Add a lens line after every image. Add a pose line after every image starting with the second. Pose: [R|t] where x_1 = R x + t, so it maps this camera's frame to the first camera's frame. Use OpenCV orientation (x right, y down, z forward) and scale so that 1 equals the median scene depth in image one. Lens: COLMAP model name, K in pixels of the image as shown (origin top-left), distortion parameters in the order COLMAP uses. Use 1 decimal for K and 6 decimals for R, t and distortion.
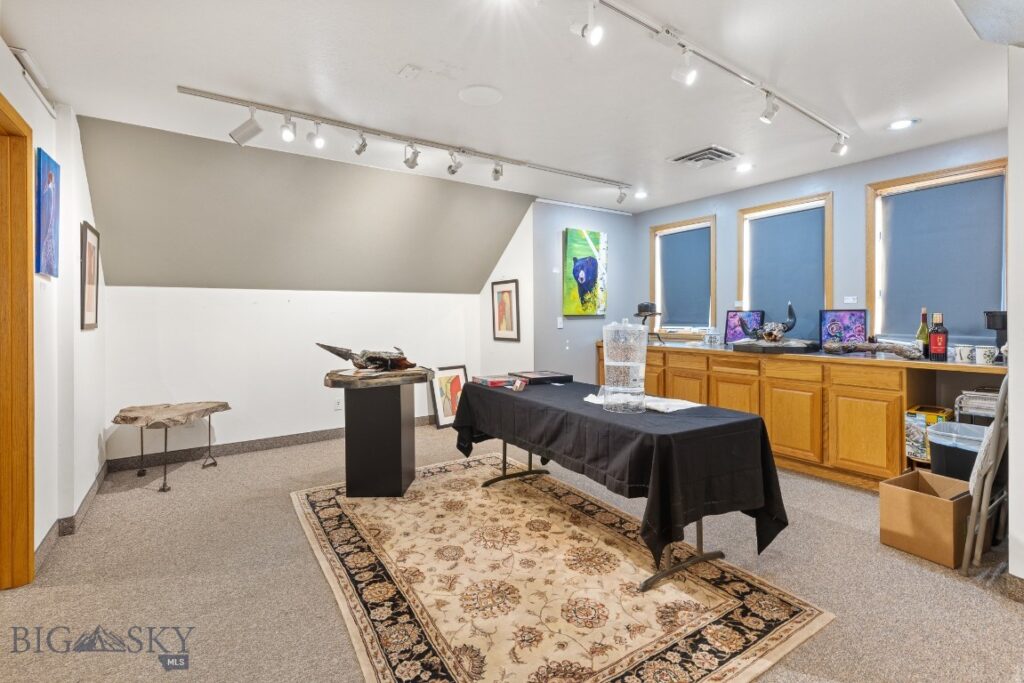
lens RADIAL K [[473.1, 0, 511.9], [0, 473.1, 313.7], [0, 0, 1]] dist [0.000520, -0.000148]
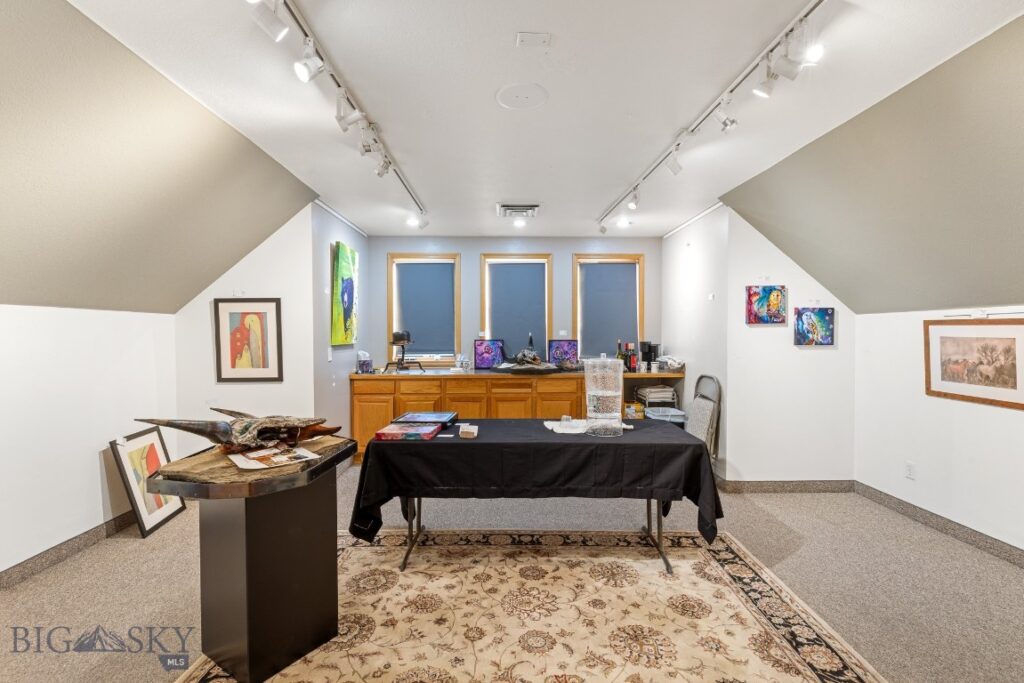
lens RADIAL K [[462.3, 0, 512.0], [0, 462.3, 341.5], [0, 0, 1]] dist [0.003210, 0.000267]
pose [[0.537106, -0.008661, 0.843470, -0.680983], [-0.004774, 0.999900, 0.013307, -0.026725], [-0.843501, -0.011174, 0.537011, 0.493424]]
